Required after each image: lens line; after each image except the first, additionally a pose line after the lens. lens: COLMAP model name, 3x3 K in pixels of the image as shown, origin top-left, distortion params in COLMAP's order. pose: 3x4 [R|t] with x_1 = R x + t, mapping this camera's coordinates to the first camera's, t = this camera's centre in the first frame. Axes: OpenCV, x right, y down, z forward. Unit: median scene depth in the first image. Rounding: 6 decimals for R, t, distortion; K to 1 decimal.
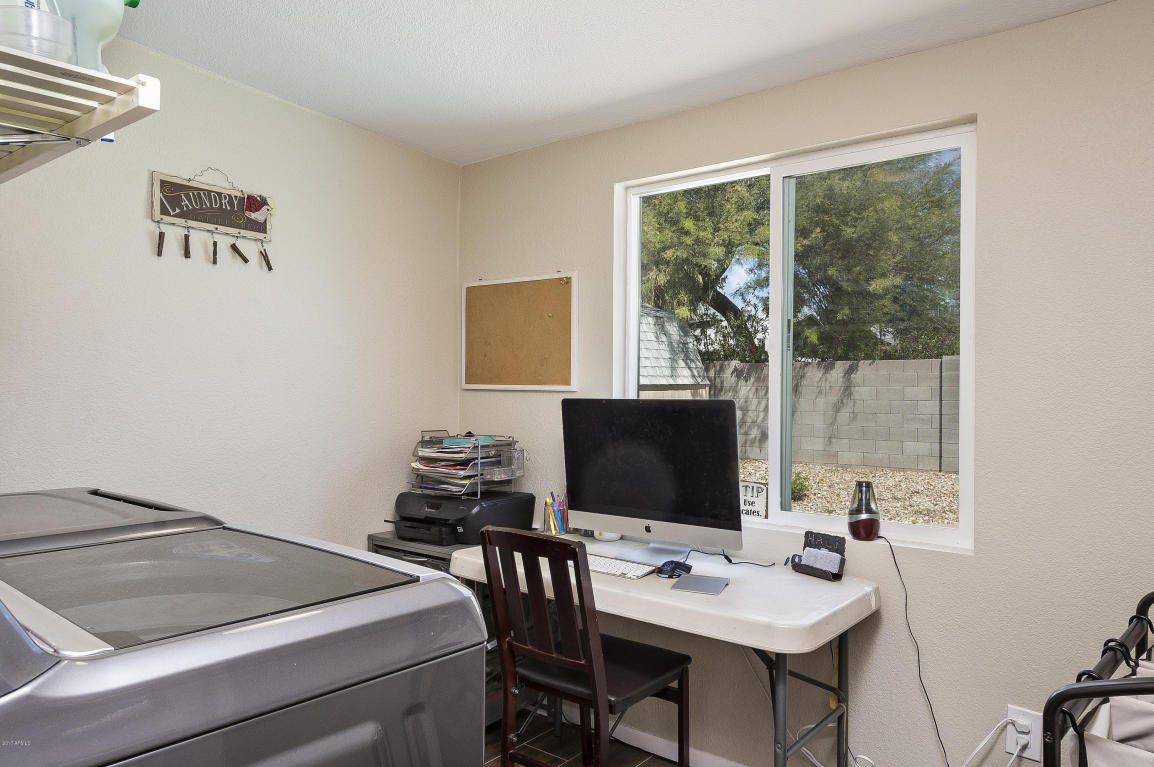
lens RADIAL K [[775.2, 0, 577.8], [0, 775.2, 383.7], [0, 0, 1]] dist [0.009398, -0.002951]
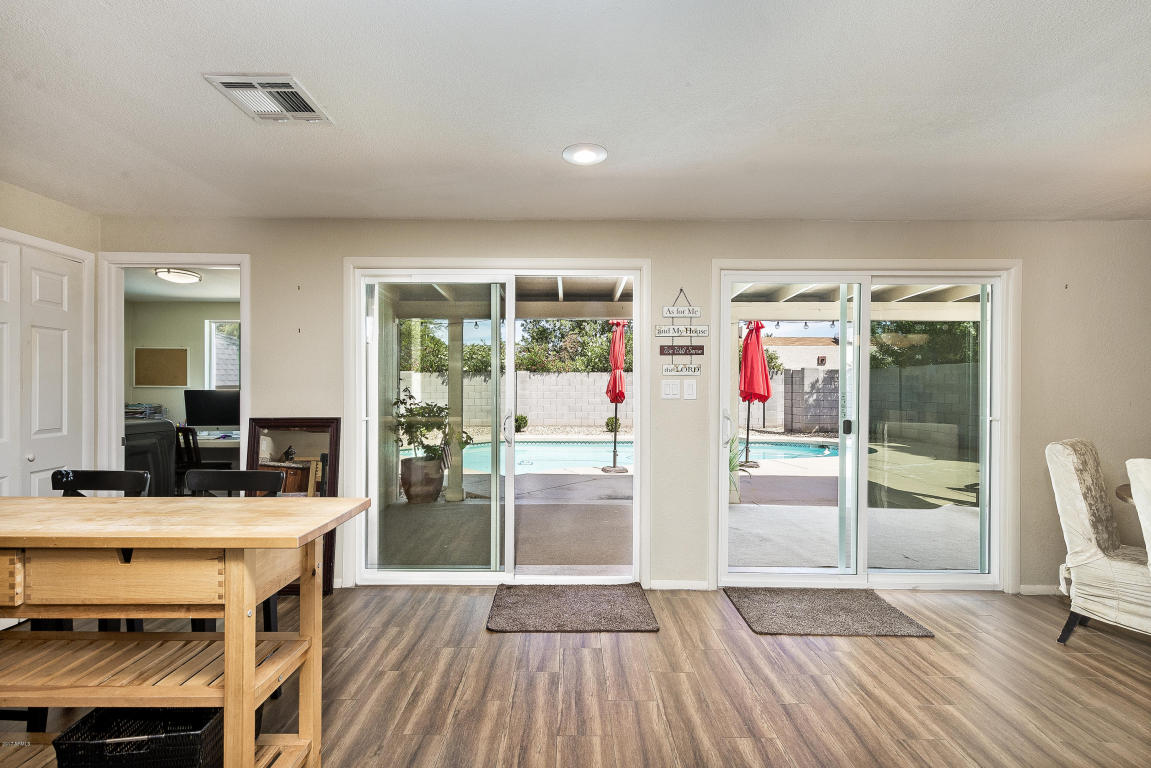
lens RADIAL K [[502.6, 0, 565.1], [0, 502.6, 383.9], [0, 0, 1]] dist [0.002018, -0.000239]
pose [[0.791213, -0.005639, 0.611514, -0.043094], [0.004827, 0.999984, 0.002975, -0.004598], [-0.611521, 0.000598, 0.791228, -1.410425]]
